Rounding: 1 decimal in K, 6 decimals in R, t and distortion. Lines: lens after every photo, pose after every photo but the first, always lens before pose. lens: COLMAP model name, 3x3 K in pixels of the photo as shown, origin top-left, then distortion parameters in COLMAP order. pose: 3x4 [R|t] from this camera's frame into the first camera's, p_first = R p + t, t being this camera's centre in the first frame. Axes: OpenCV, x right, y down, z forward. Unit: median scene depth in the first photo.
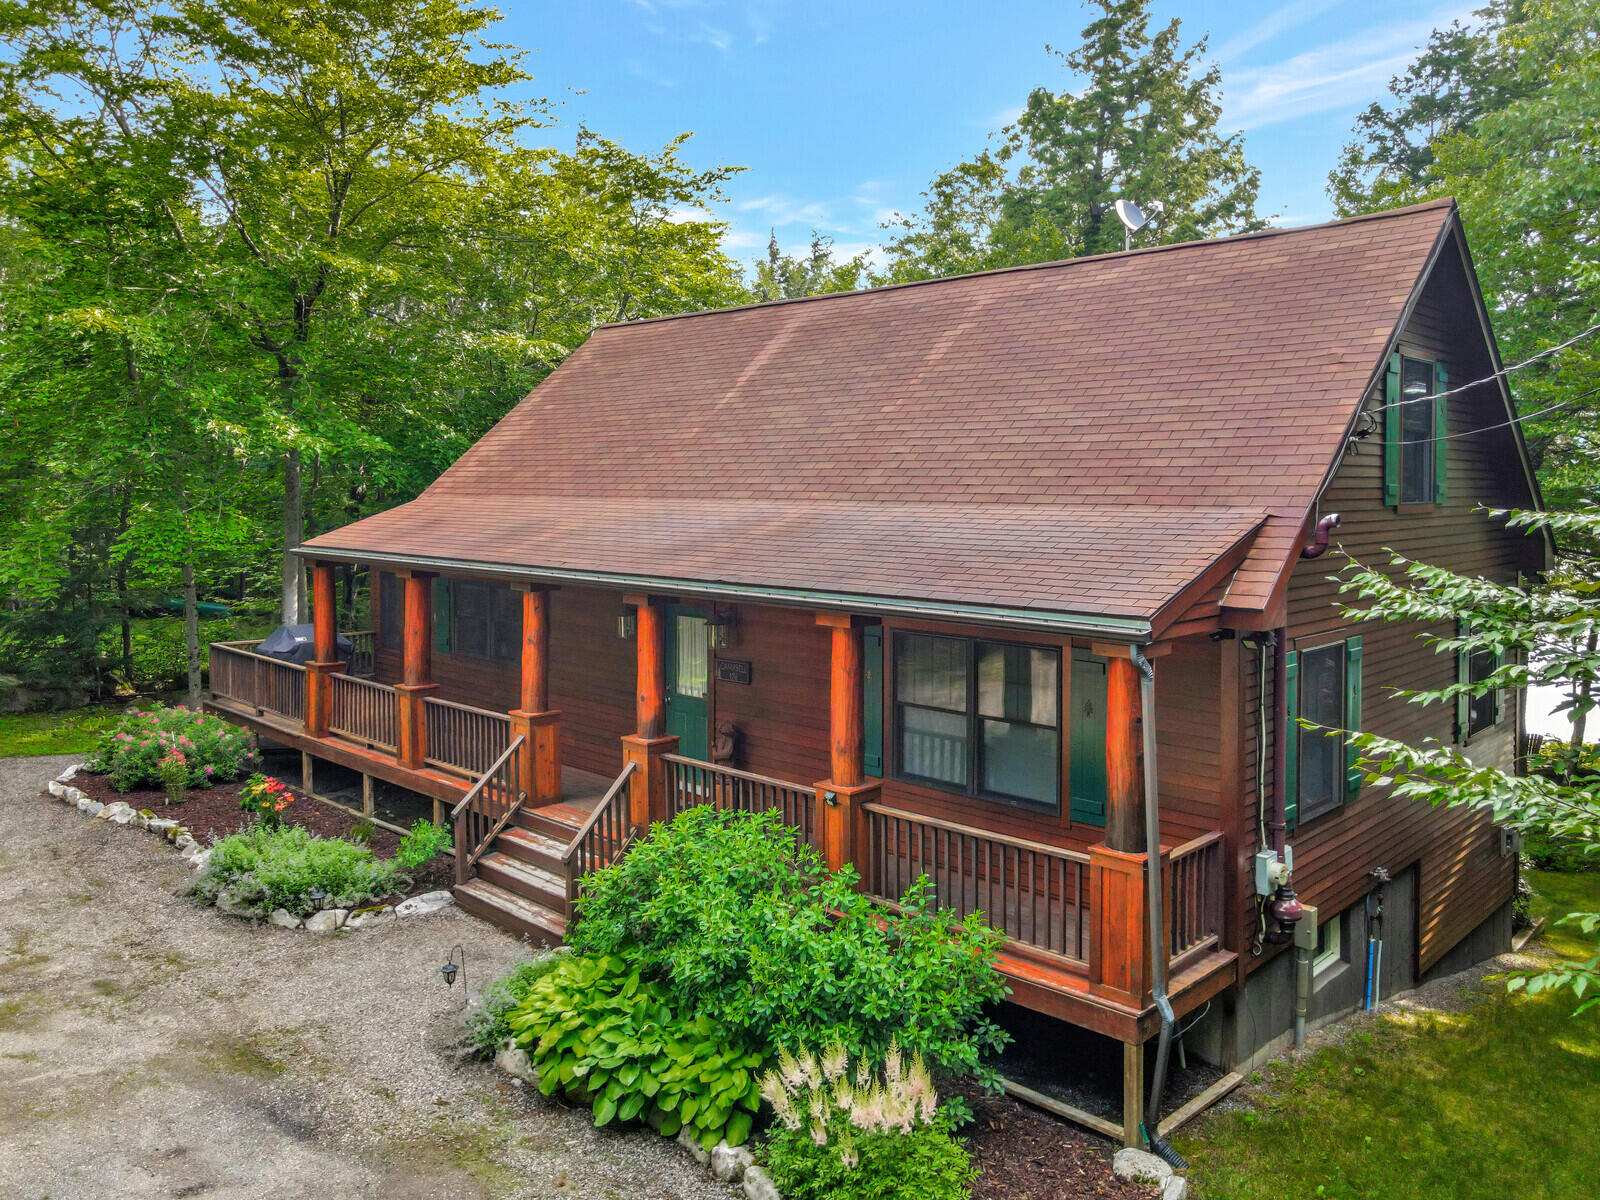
lens RADIAL K [[1160.2, 0, 800.0], [0, 1160.2, 600.0], [0, 0, 1]] dist [0.005929, 0.011788]
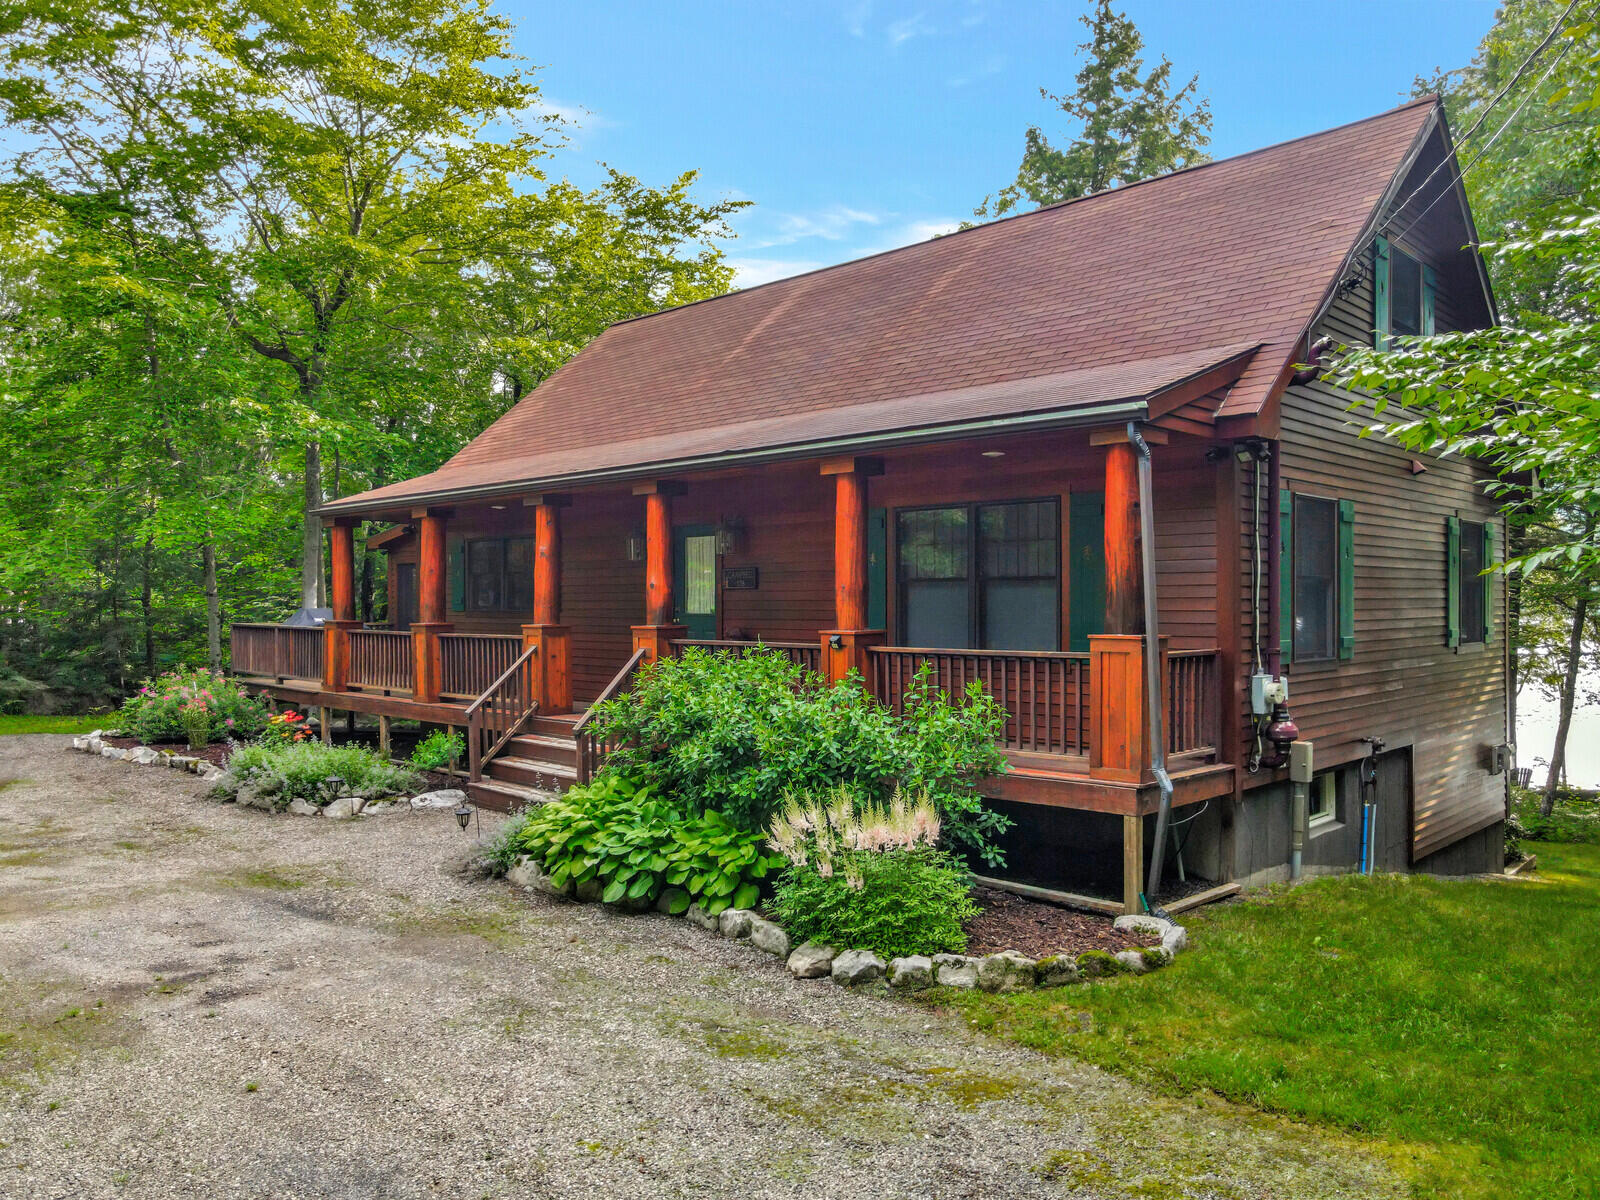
lens RADIAL K [[1127.8, 0, 800.0], [0, 1127.8, 600.0], [0, 0, 1]] dist [0.009224, 0.009077]
pose [[0.999990, -0.001919, -0.004136, -0.000692], [0.001845, 0.999841, -0.017725, 0.172913], [0.004169, 0.017717, 0.999834, 0.004254]]
